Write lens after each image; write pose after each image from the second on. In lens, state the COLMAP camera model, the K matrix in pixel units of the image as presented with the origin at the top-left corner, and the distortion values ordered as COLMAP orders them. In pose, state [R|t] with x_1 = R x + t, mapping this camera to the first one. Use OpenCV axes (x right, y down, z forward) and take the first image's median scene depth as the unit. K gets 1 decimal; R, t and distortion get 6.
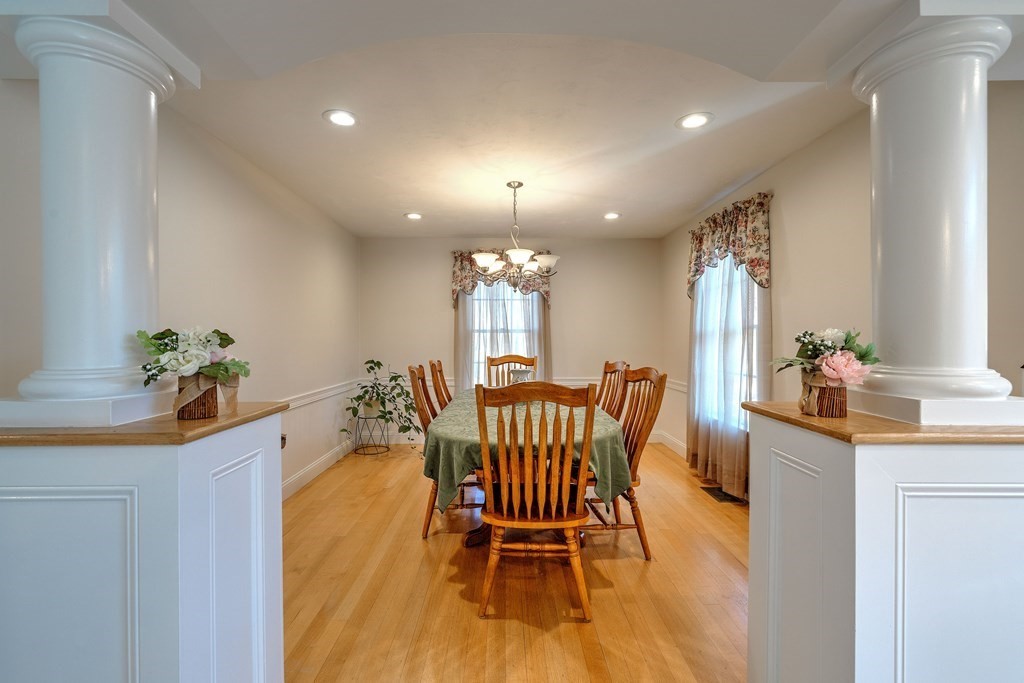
lens RADIAL K [[418.5, 0, 509.6], [0, 418.5, 342.2], [0, 0, 1]] dist [0.002573, 0.000116]
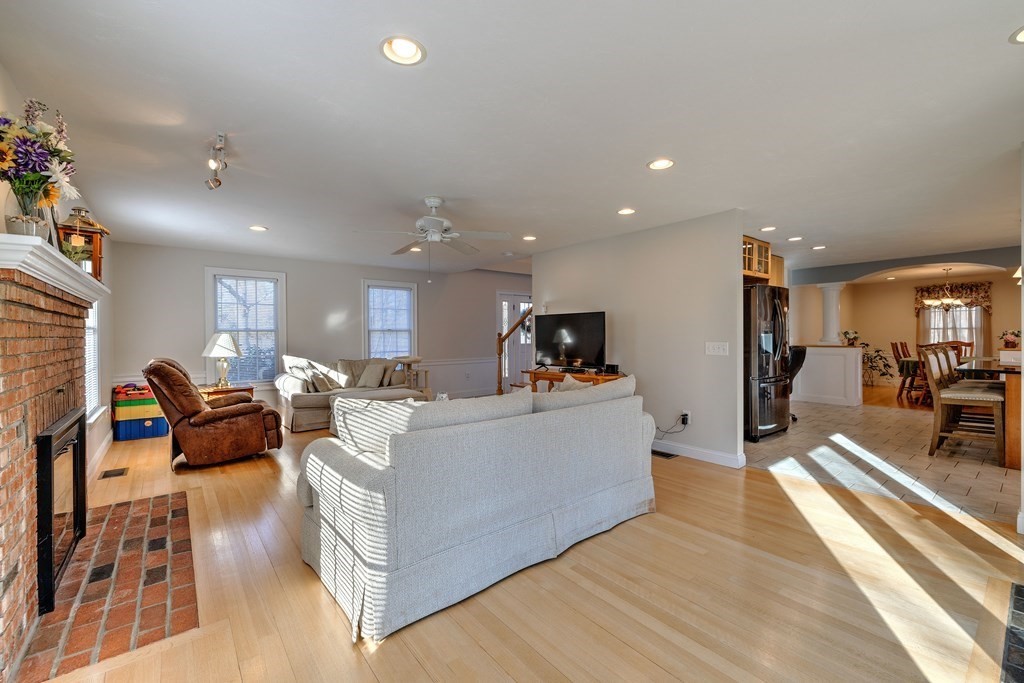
lens RADIAL K [[418.5, 0, 513.0], [0, 418.5, 337.4], [0, 0, 1]] dist [0.002573, 0.000116]
pose [[0.600549, 0.003679, -0.799580, 0.313385], [-0.004783, 0.999988, 0.001008, 0.020644], [0.799574, 0.003219, 0.600559, -1.735385]]
